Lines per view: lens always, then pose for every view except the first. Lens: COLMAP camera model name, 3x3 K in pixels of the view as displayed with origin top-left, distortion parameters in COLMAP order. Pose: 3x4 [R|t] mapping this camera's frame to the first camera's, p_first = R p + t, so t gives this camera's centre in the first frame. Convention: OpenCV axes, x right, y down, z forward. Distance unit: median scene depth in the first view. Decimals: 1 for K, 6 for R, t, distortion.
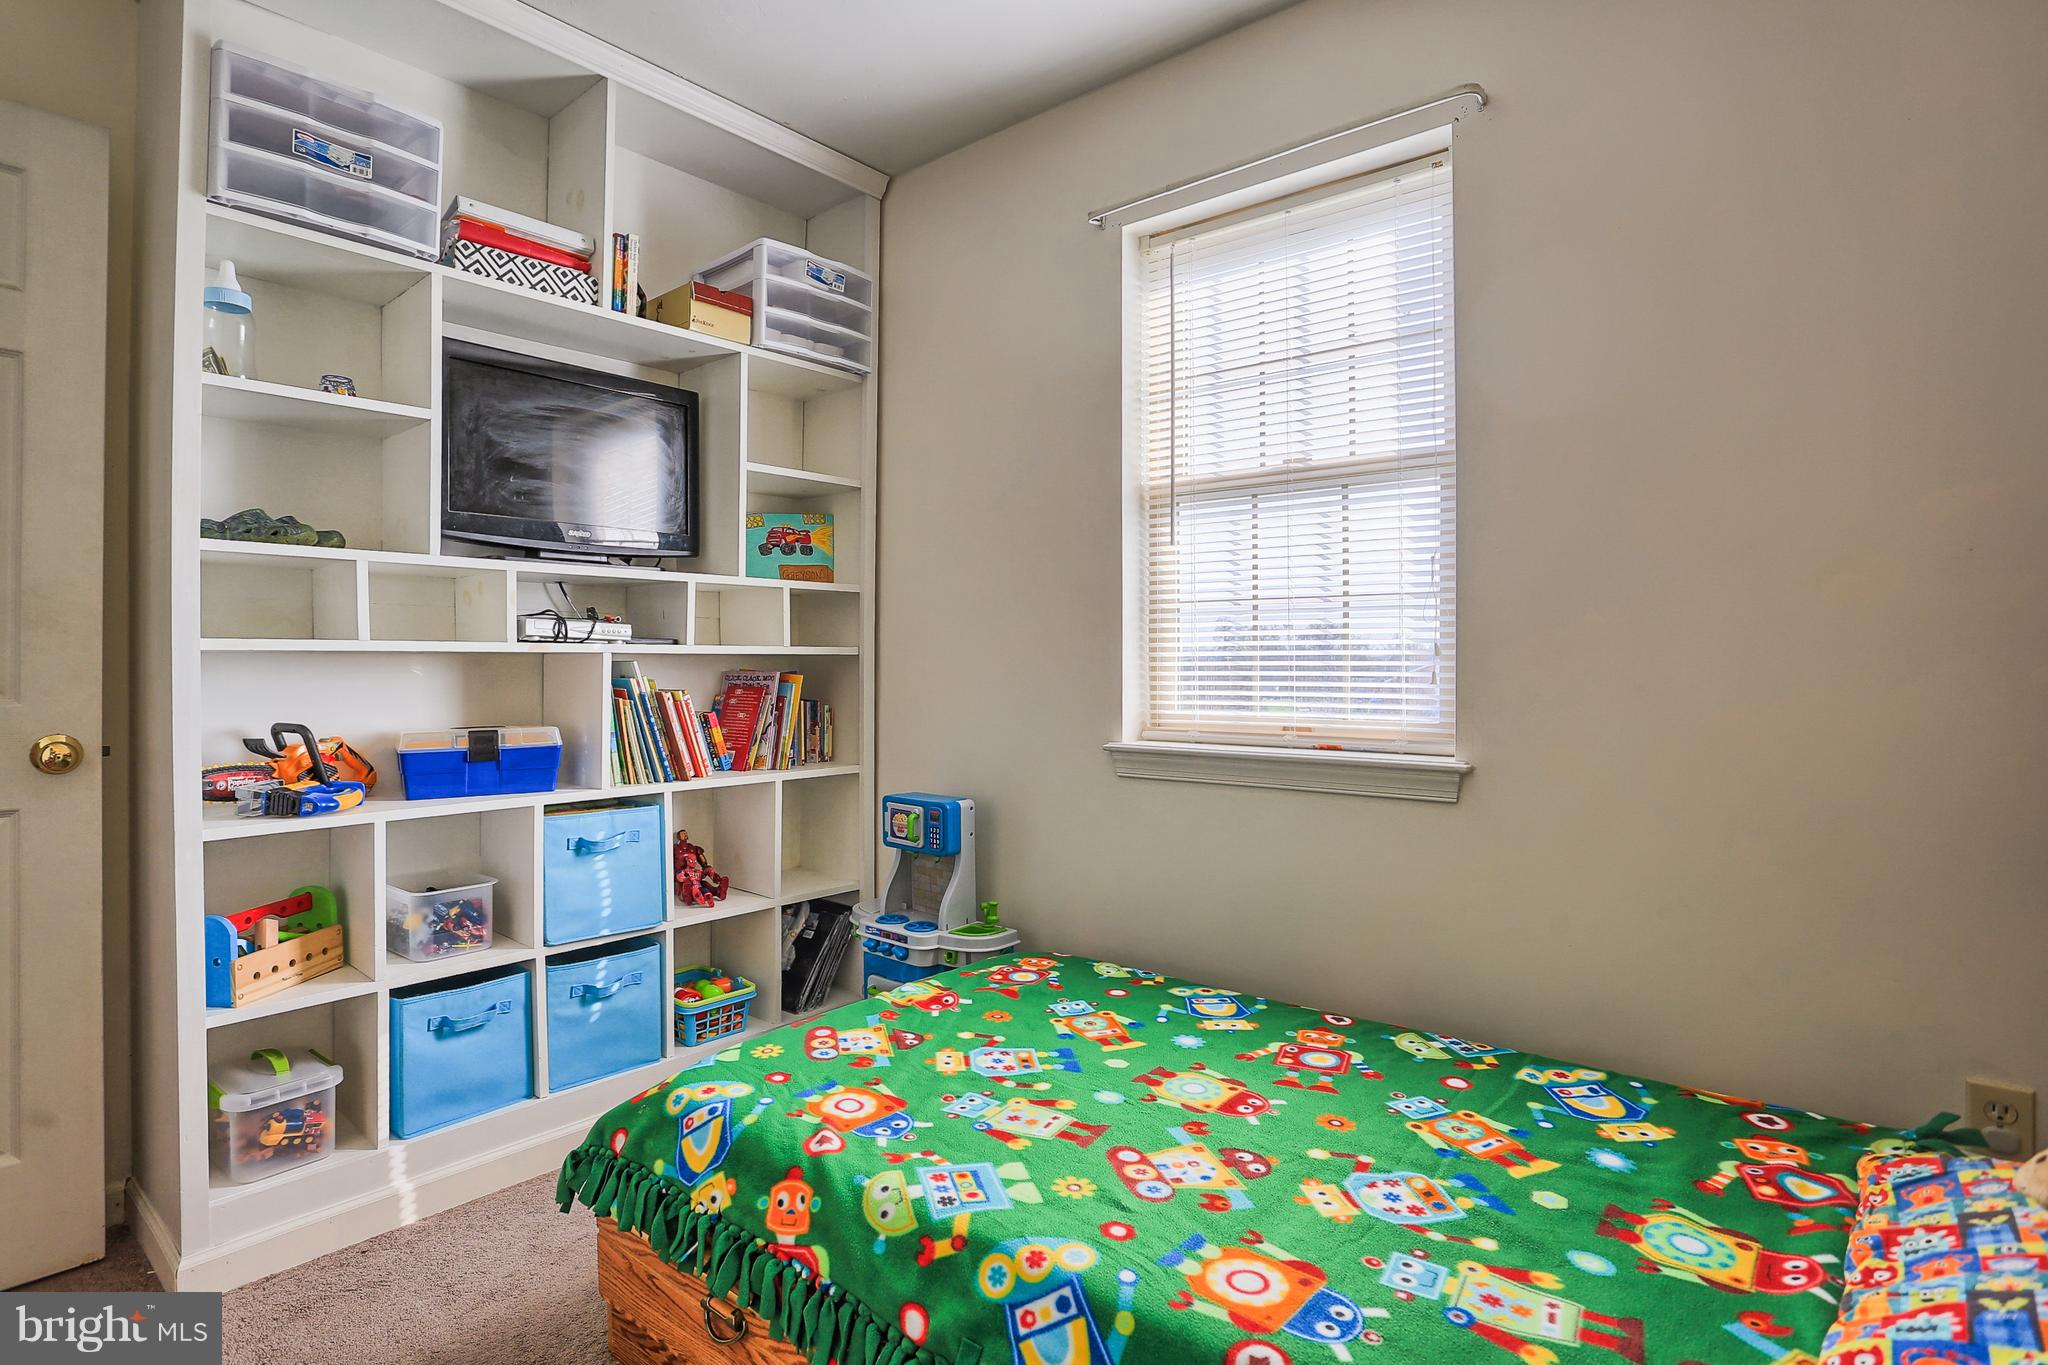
lens RADIAL K [[1022.7, 0, 1014.9], [0, 1022.7, 671.5], [0, 0, 1]] dist [-0.074603, 0.030604]
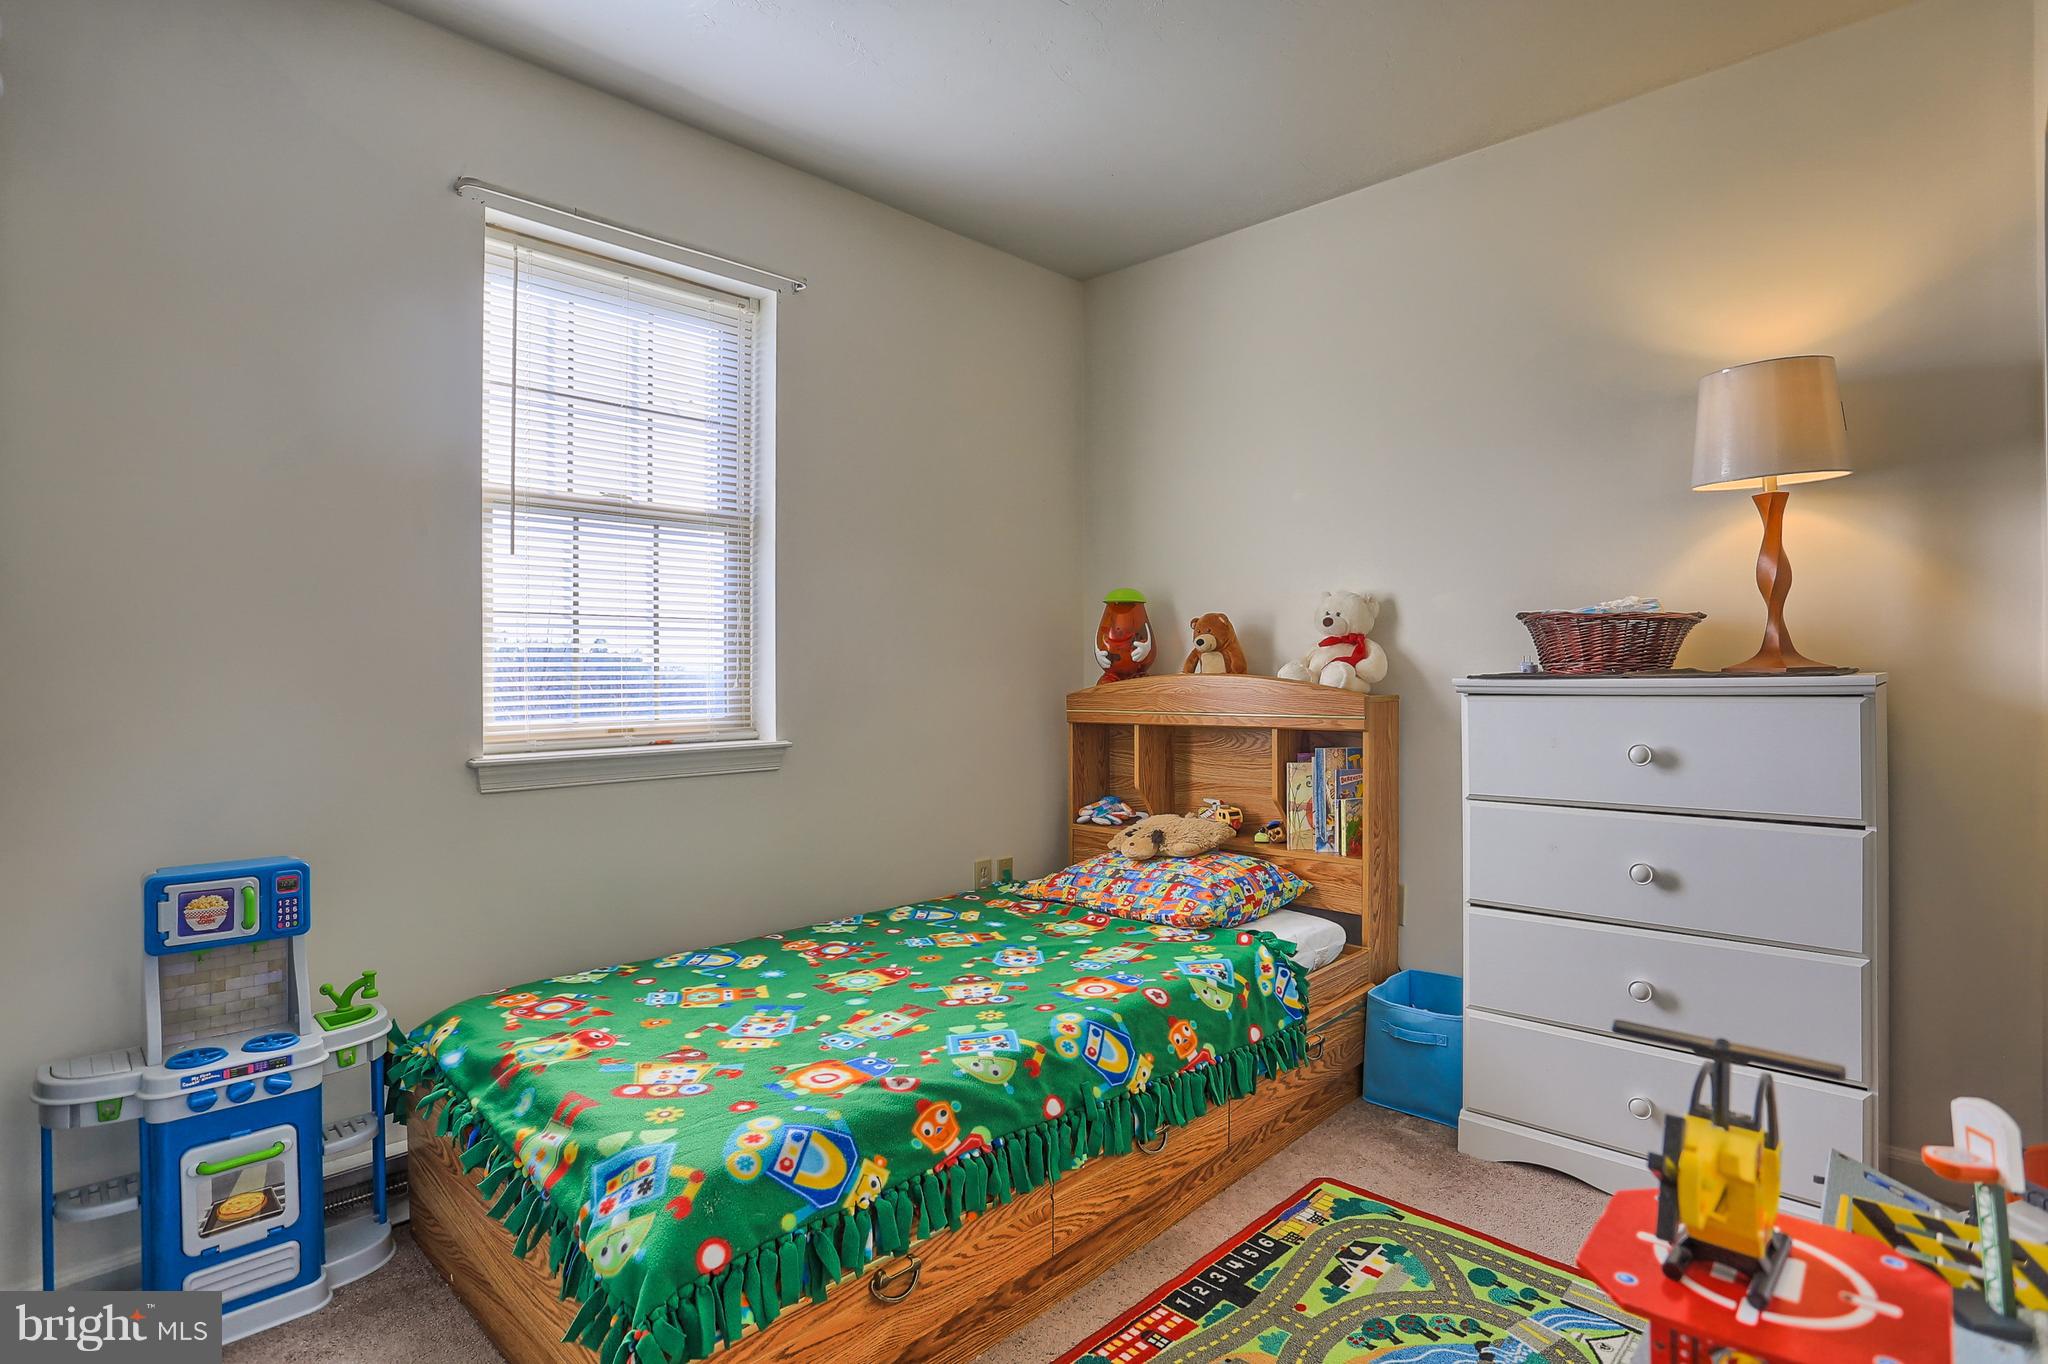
lens RADIAL K [[1022.7, 0, 1014.9], [0, 1022.7, 671.0], [0, 0, 1]] dist [-0.074603, 0.030604]
pose [[0.059377, 0.002461, 0.998233, -1.246951], [0.004936, 0.999984, -0.002758, -0.008320], [-0.998223, 0.005091, 0.059364, 0.724405]]
